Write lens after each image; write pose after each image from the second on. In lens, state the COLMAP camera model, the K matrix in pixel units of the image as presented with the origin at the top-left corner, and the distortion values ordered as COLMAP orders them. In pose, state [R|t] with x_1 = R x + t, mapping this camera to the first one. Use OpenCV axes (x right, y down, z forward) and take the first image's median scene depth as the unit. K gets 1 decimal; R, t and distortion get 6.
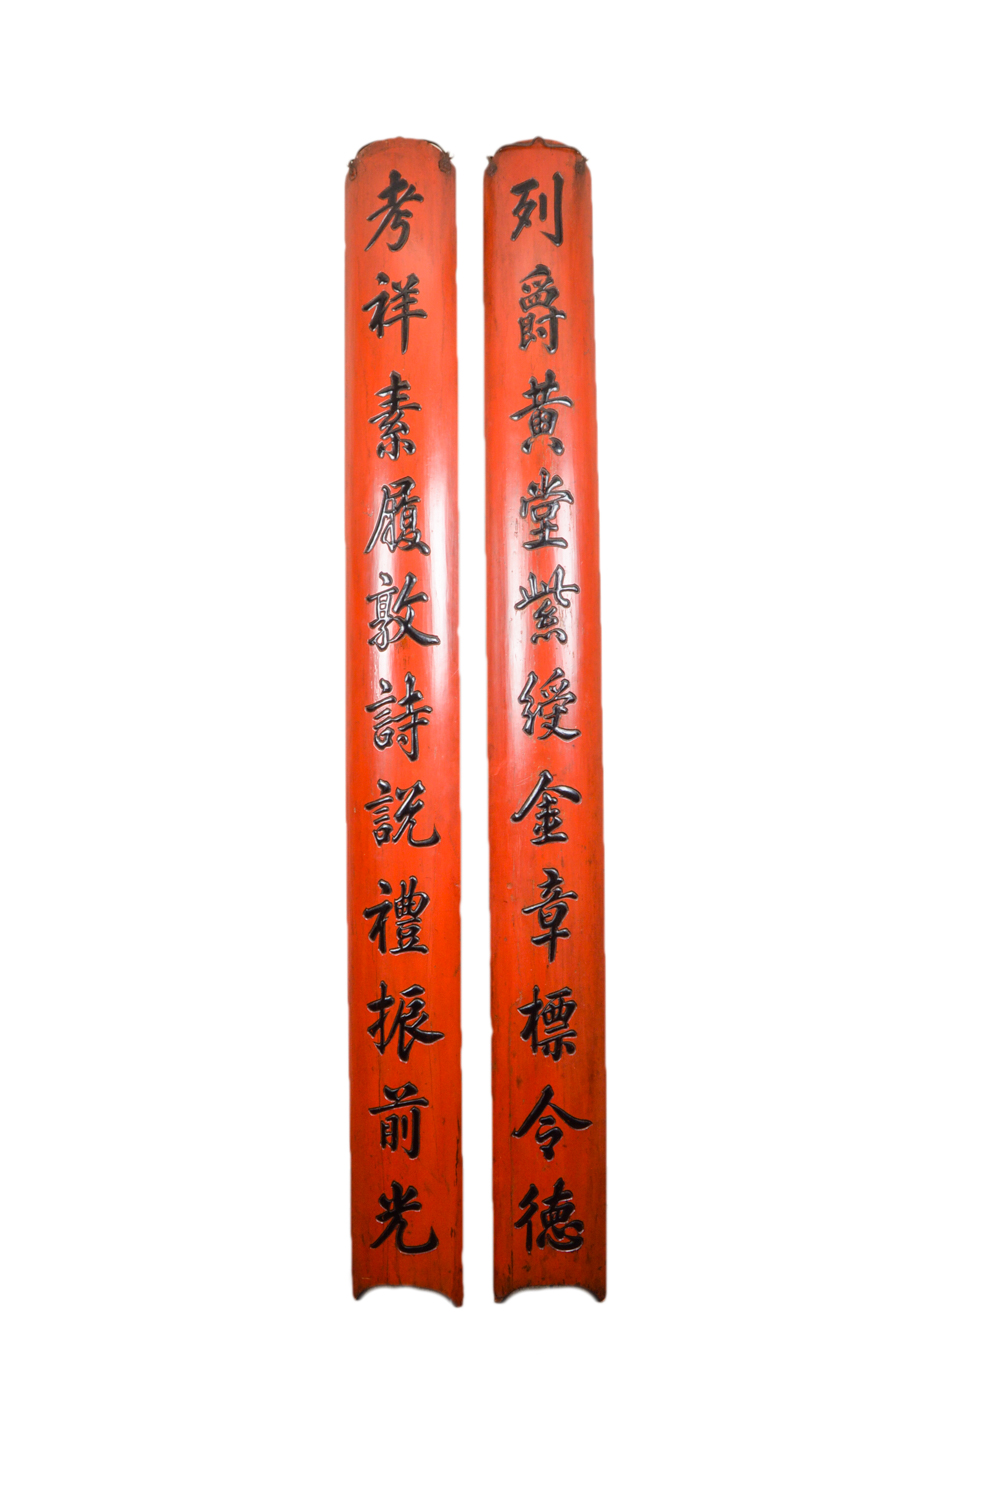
lens RADIAL K [[1290.8, 0, 476.7], [0, 1290.8, 726.8], [0, 0, 1]] dist [-0.073171, 0.010976]
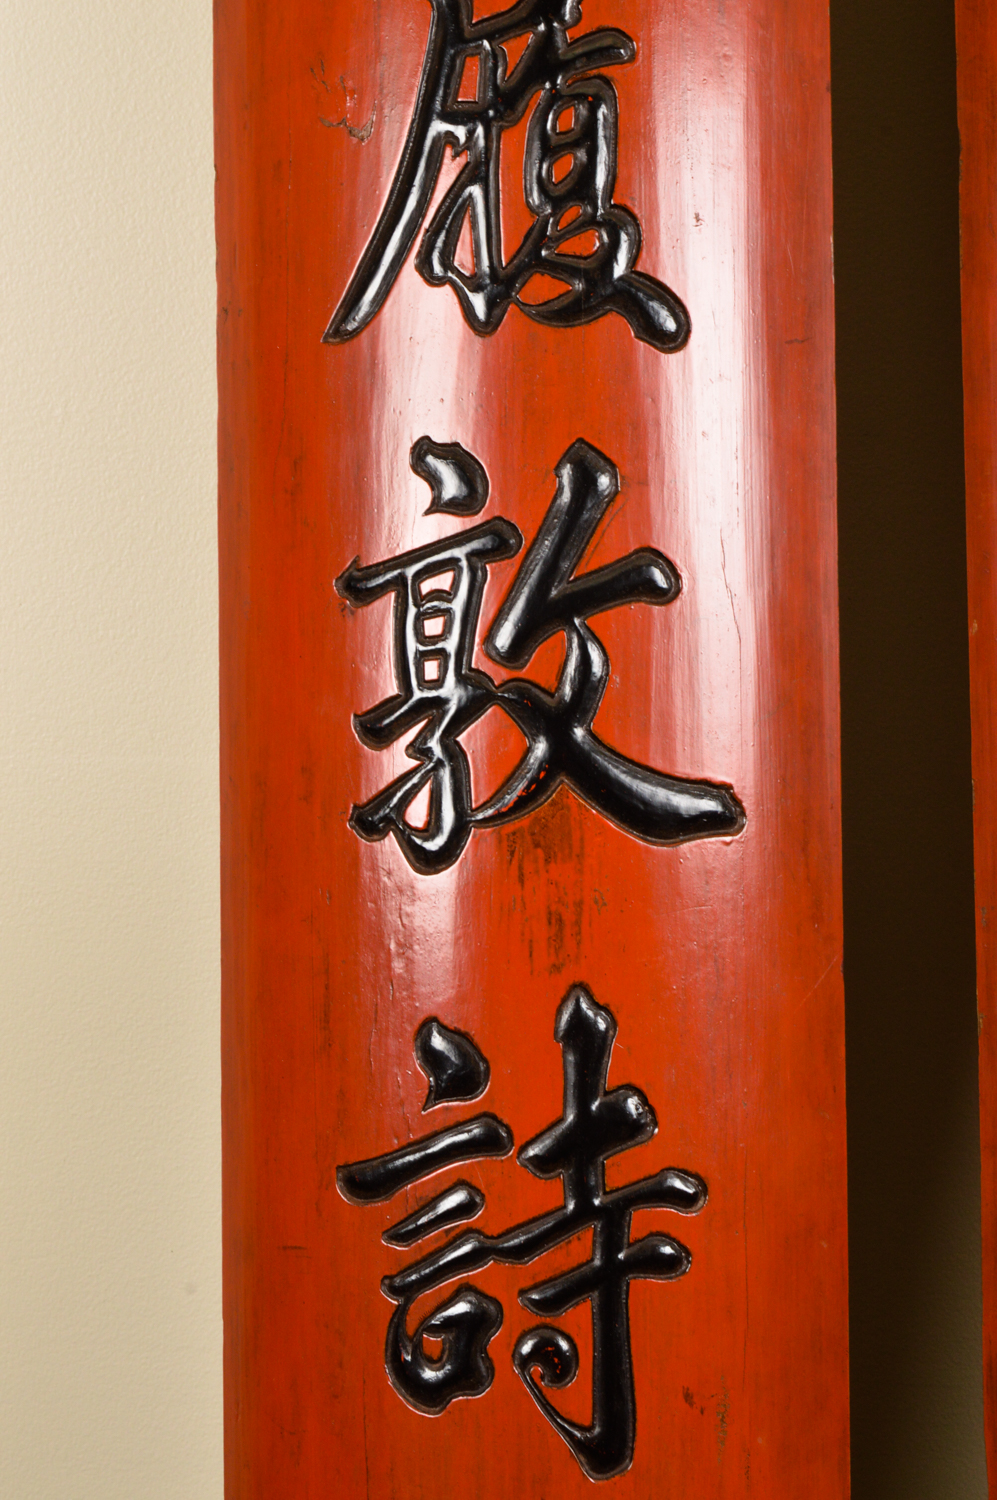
lens RADIAL K [[3495.4, 0, 501.9], [0, 3495.4, 746.5], [0, 0, 1]] dist [-0.033798, 0.000000]
pose [[0.999888, -0.002089, 0.014820, -0.070282], [0.002203, 0.999968, -0.007672, -0.072422], [-0.014804, 0.007704, 0.999861, 0.500396]]
